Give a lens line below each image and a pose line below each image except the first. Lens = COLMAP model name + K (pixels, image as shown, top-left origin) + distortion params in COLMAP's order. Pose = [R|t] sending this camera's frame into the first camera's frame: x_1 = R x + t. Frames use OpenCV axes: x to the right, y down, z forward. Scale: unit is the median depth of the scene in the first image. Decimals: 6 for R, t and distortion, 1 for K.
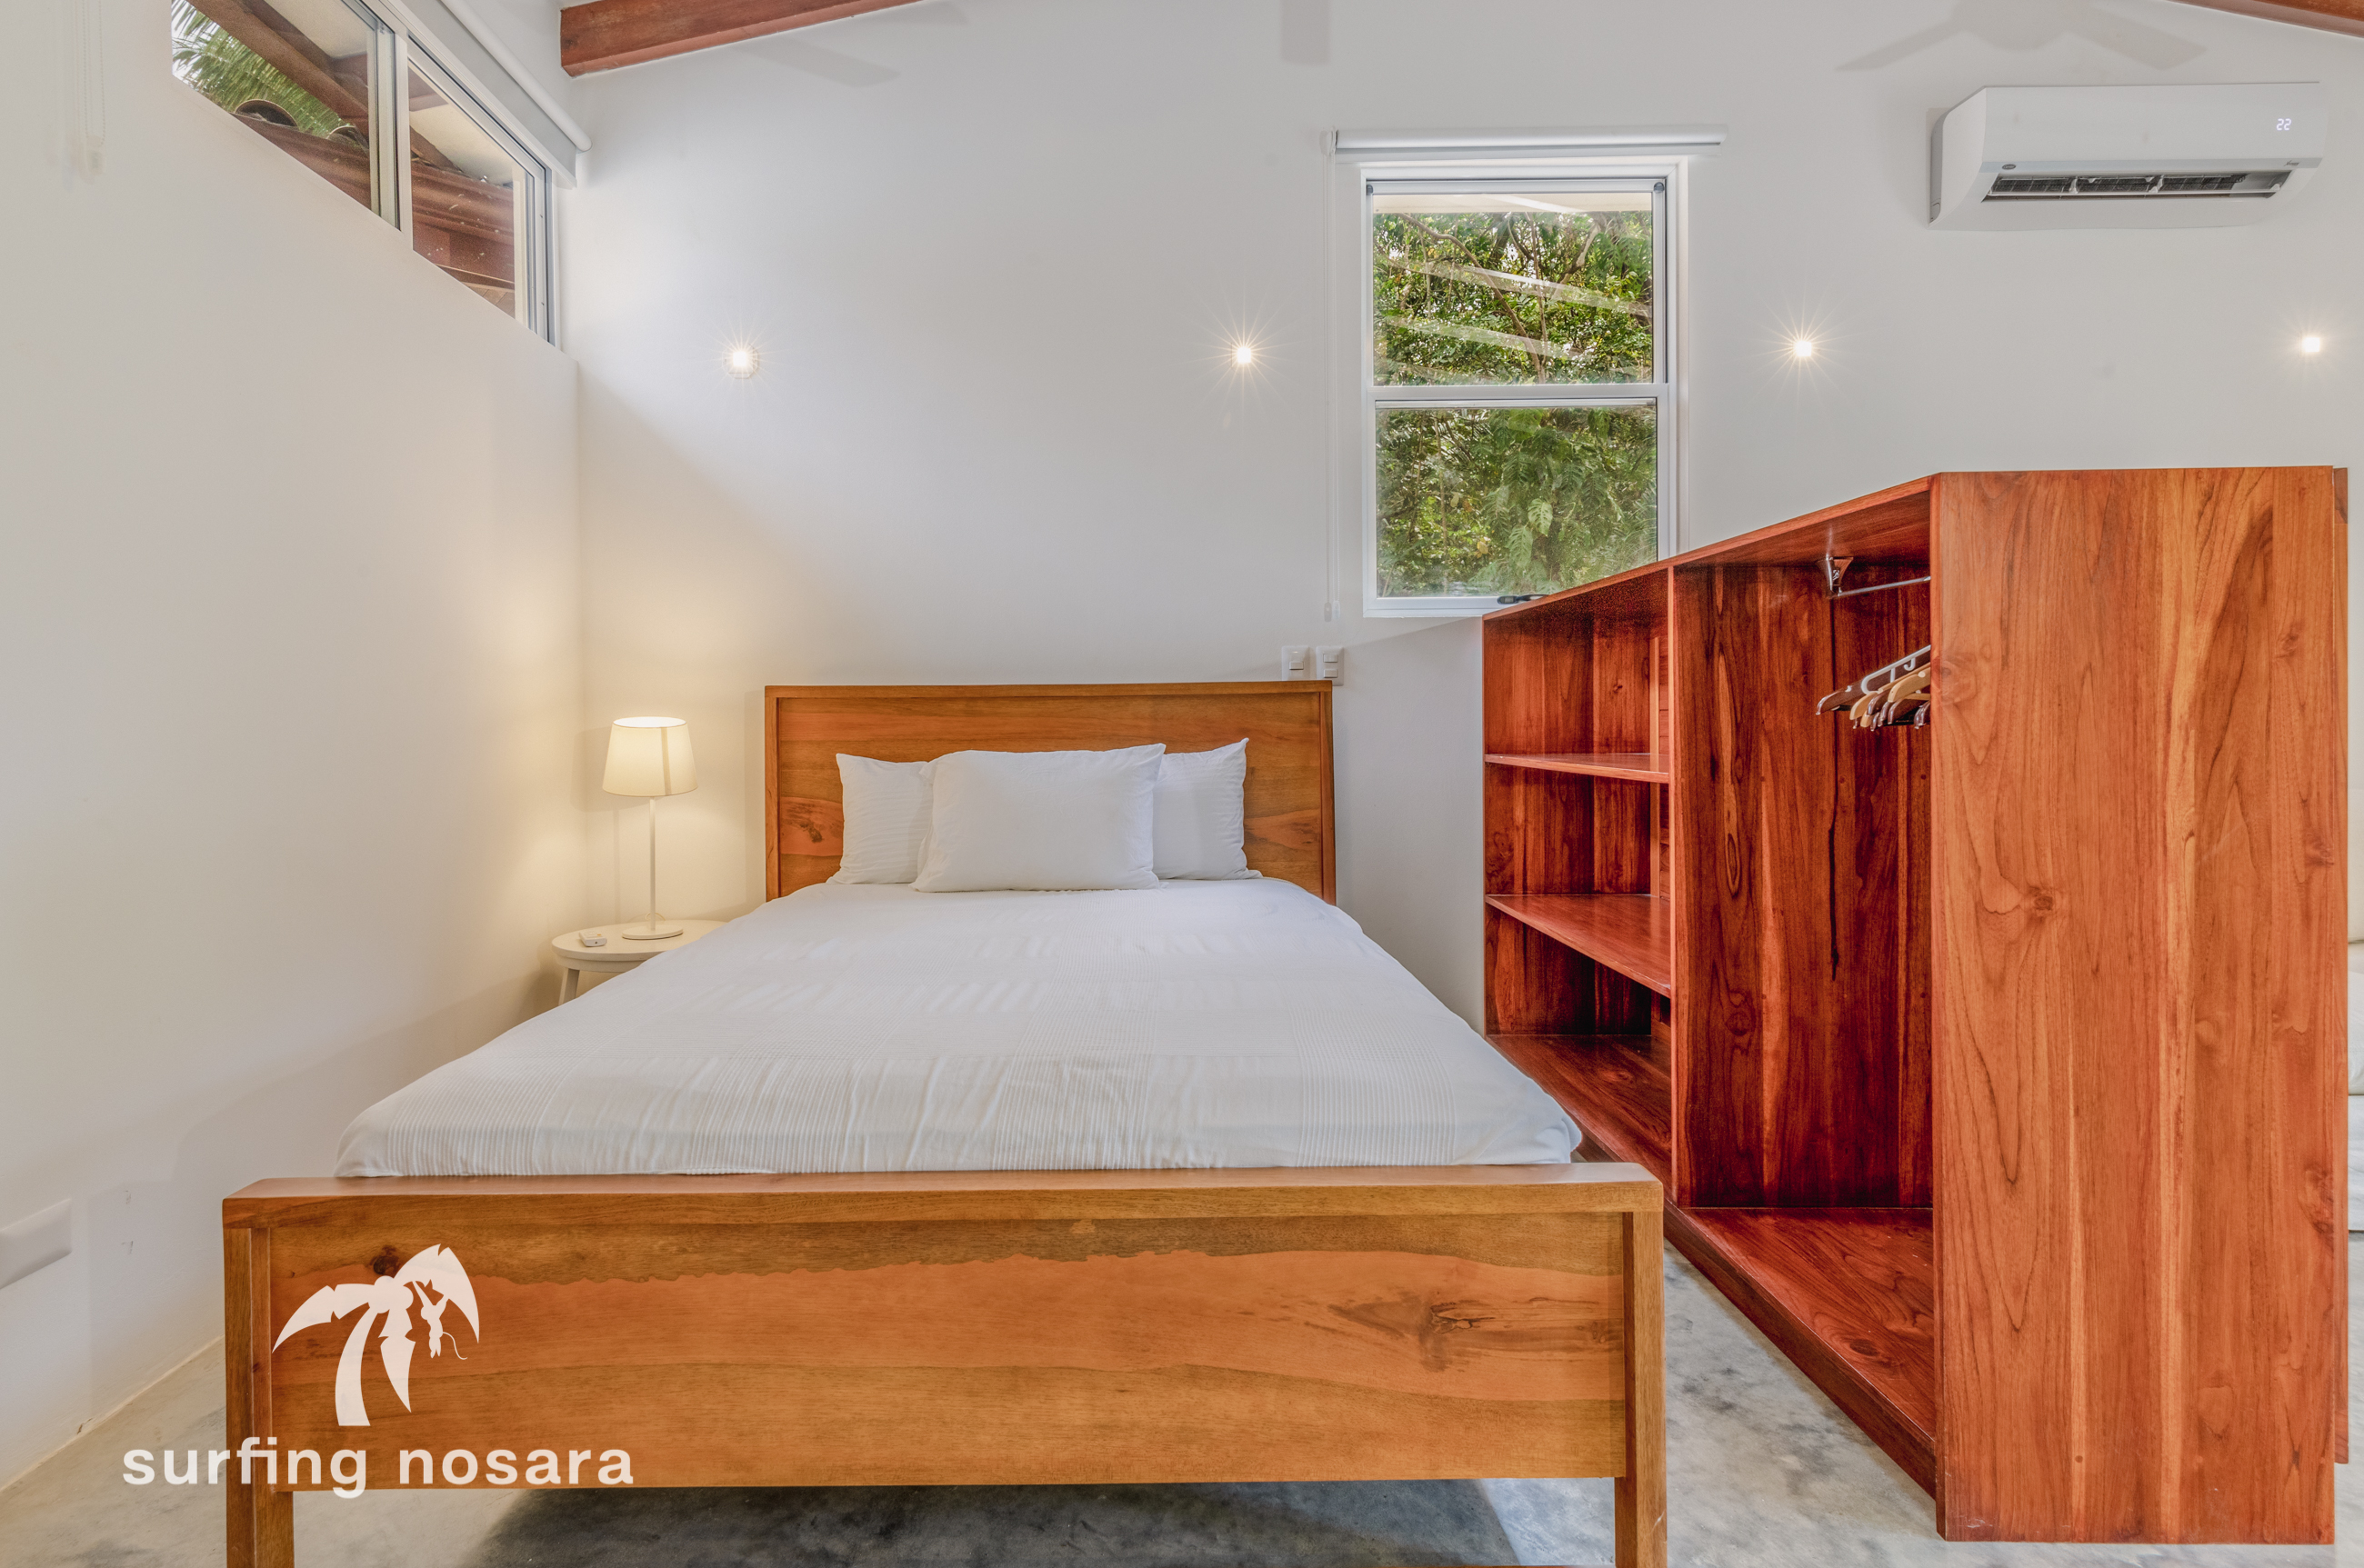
lens RADIAL K [[1083.5, 0, 1184.2], [0, 1083.5, 759.1], [0, 0, 1]] dist [-0.000389, 0.000106]
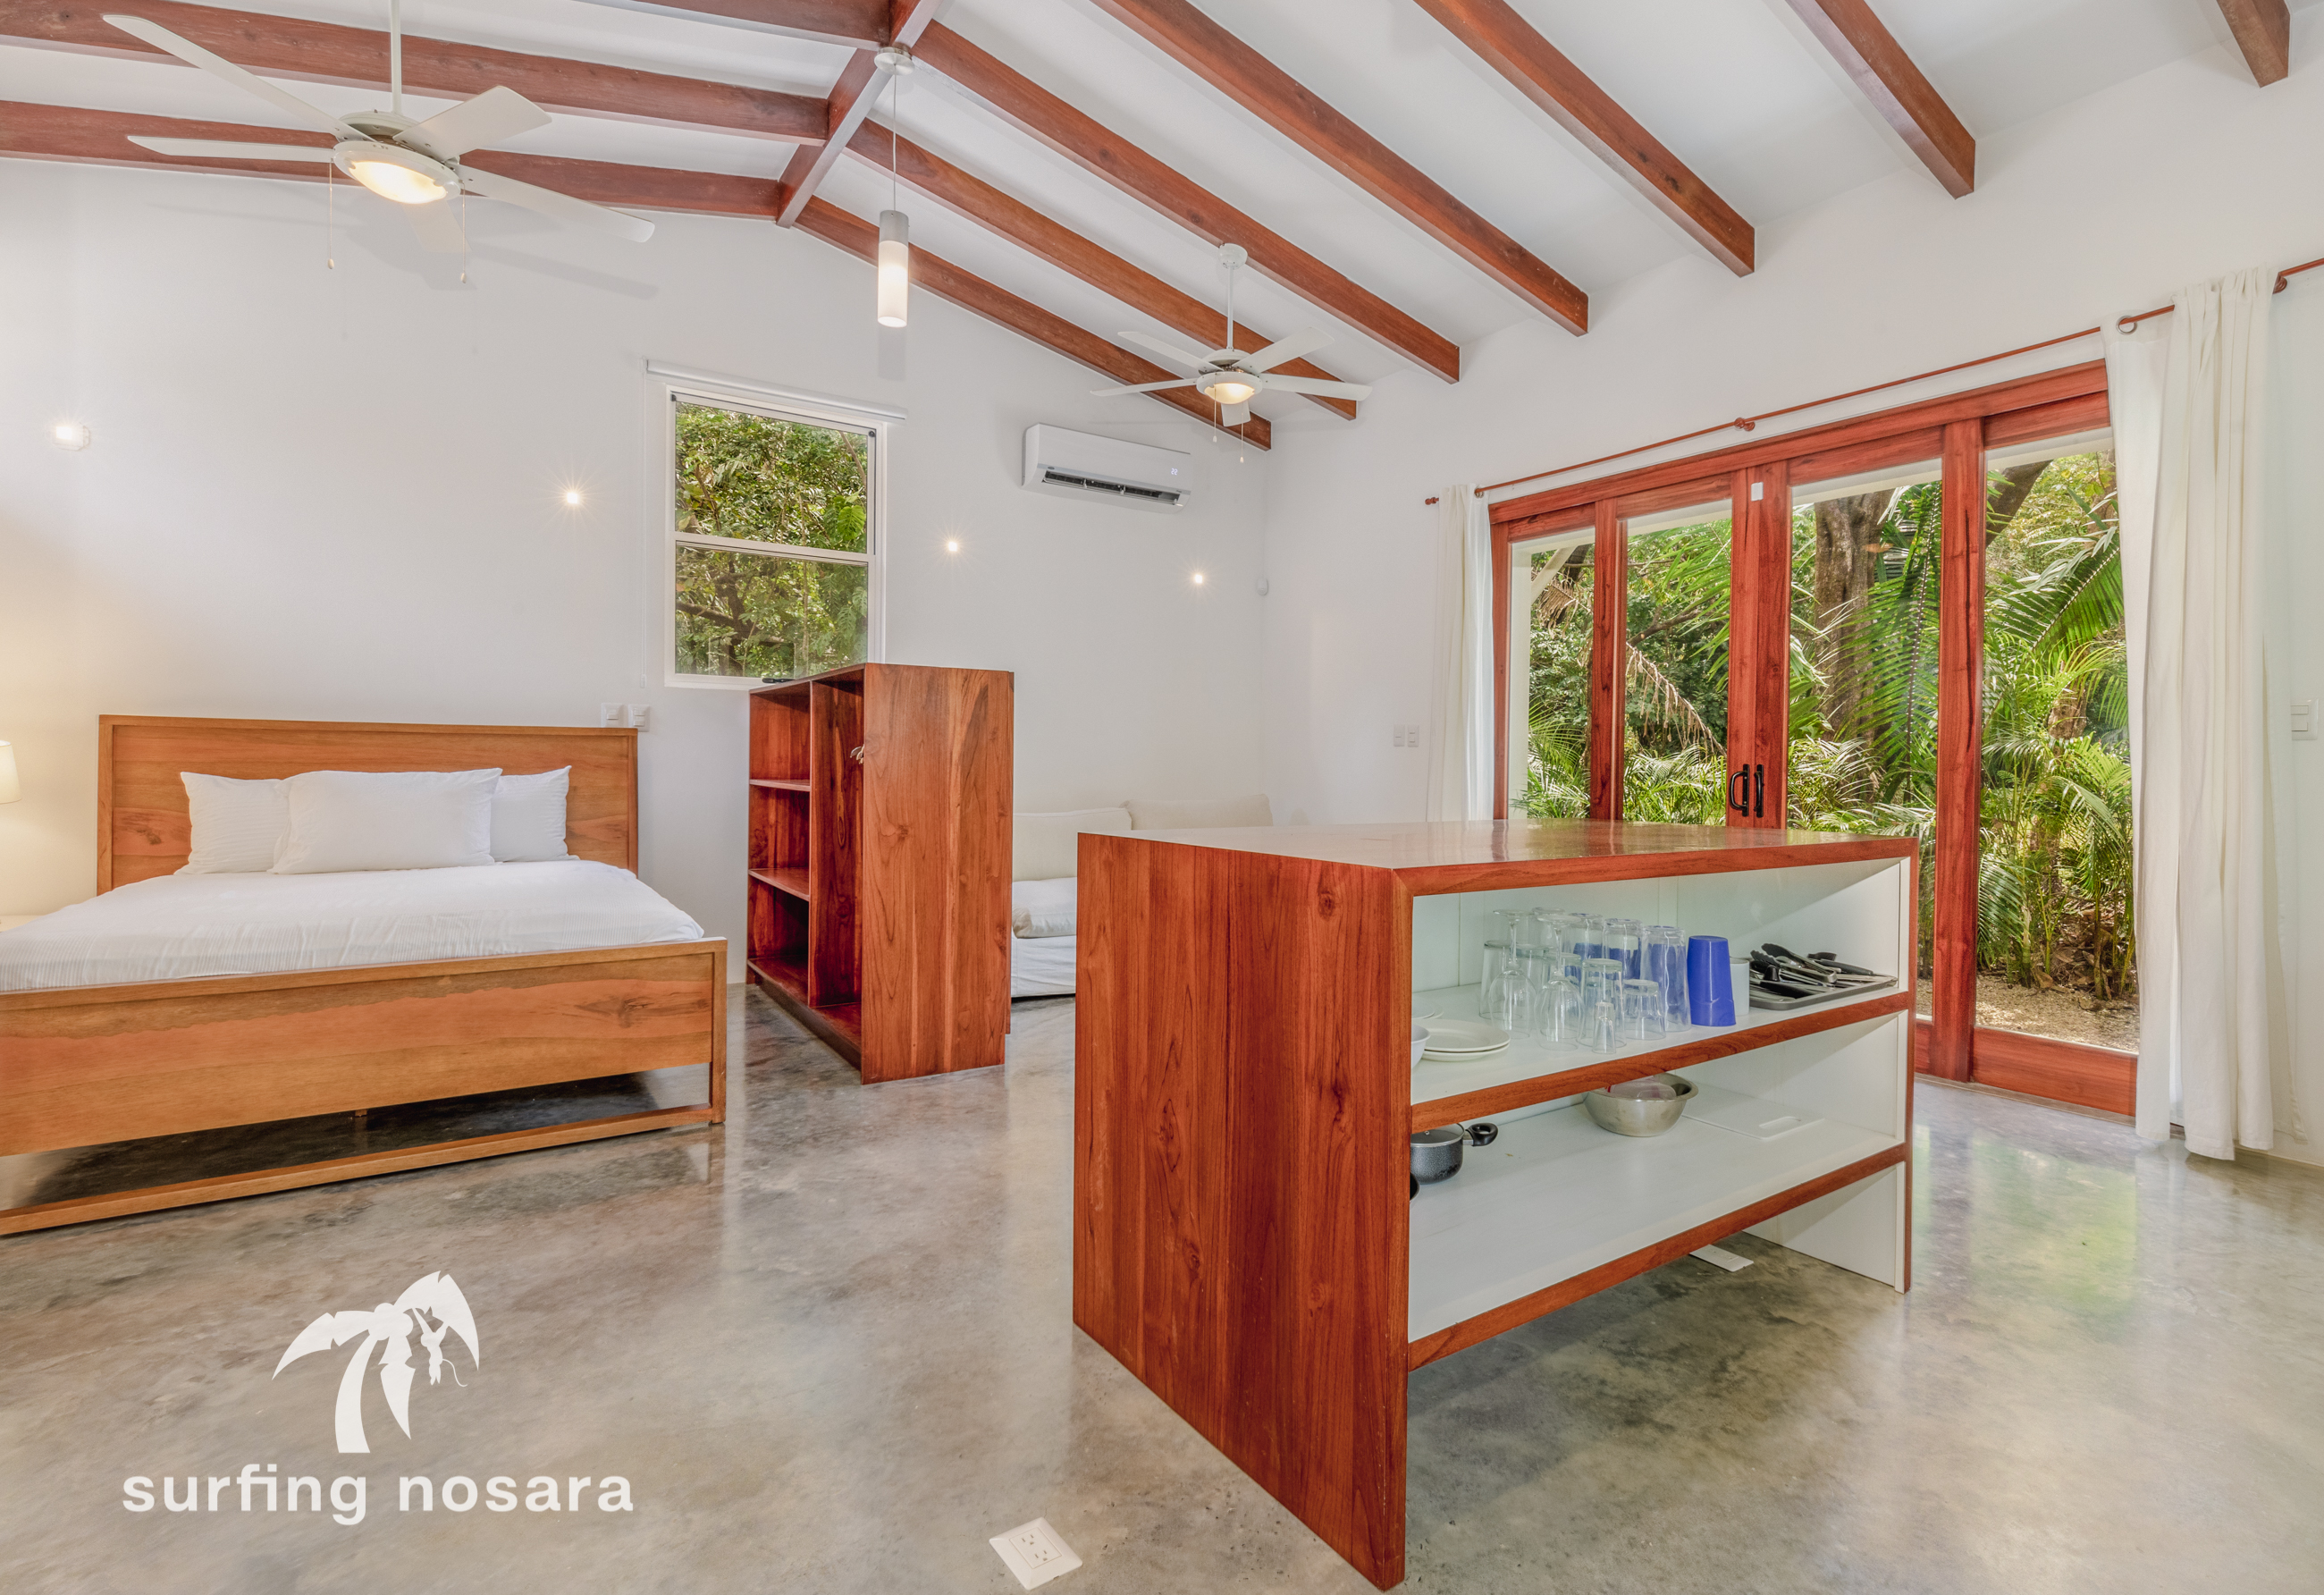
lens RADIAL K [[990.1, 0, 1161.3], [0, 990.1, 774.3], [0, 0, 1]] dist [0.007794, 0.000000]
pose [[0.847434, 0.013937, 0.530718, 0.056325], [-0.002793, 0.999759, -0.021795, 0.045749], [-0.530894, 0.016988, 0.847268, -1.334640]]
